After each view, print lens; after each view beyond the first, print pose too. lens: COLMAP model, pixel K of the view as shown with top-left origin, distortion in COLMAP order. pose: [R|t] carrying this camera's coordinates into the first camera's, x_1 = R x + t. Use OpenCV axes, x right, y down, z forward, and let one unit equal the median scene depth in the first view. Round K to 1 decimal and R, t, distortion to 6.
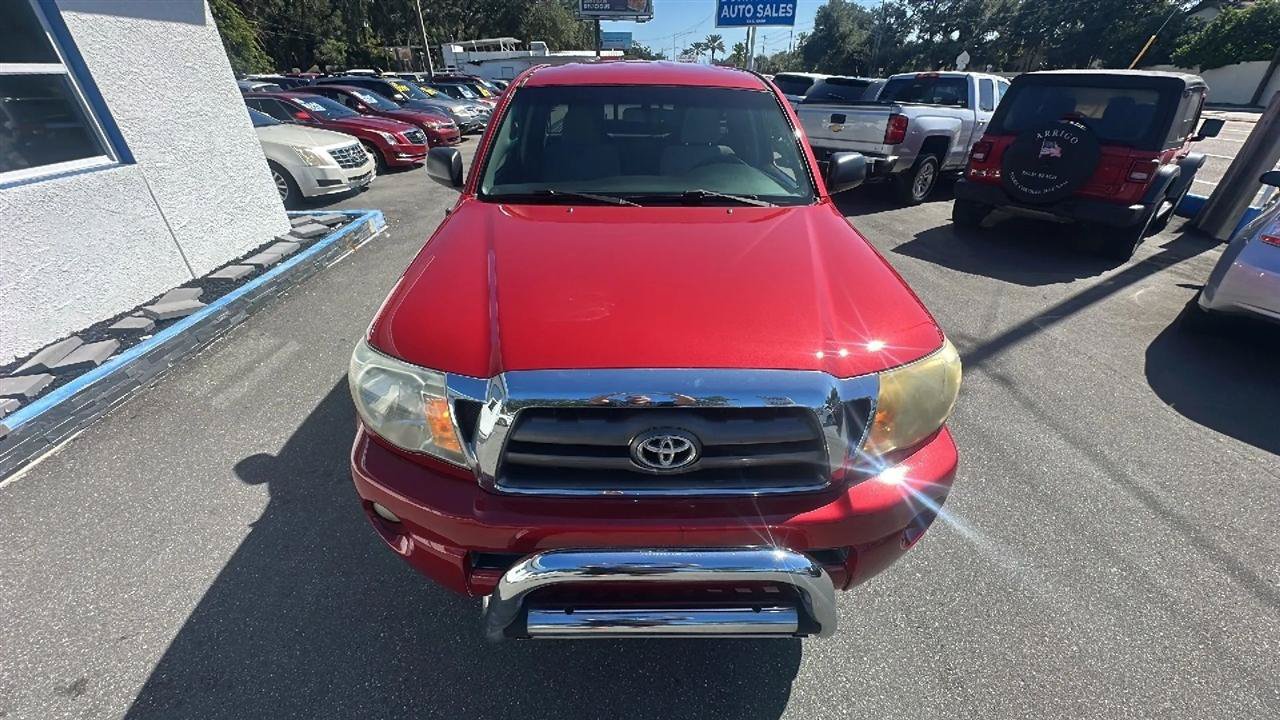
lens RADIAL K [[504.0, 0, 640.4], [0, 504.0, 372.7], [0, 0, 1]] dist [0.000778, 0.000350]
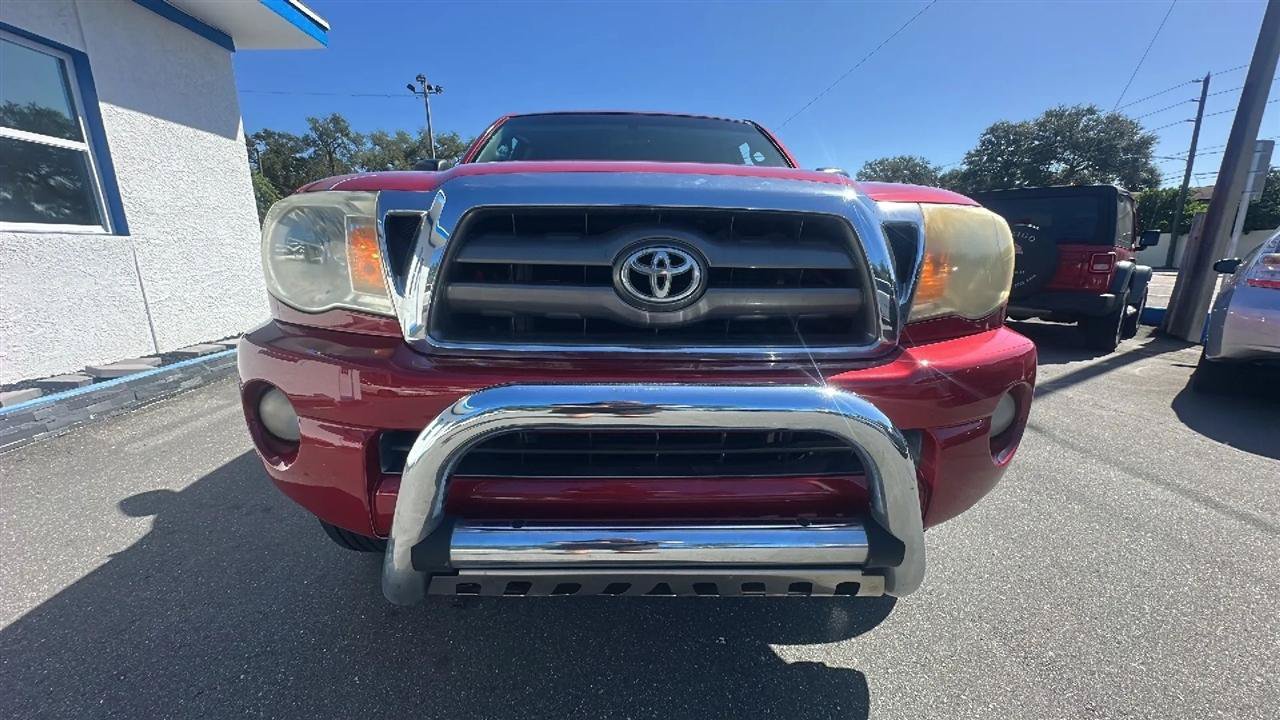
lens RADIAL K [[504.8, 0, 640.0], [0, 504.8, 360.0], [0, 0, 1]] dist [0.001081, 0.000124]
pose [[0.999767, -0.006002, 0.020735, 0.001408], [0.012335, 0.947145, -0.320567, 0.165751], [-0.017715, 0.320748, 0.946999, 0.106754]]
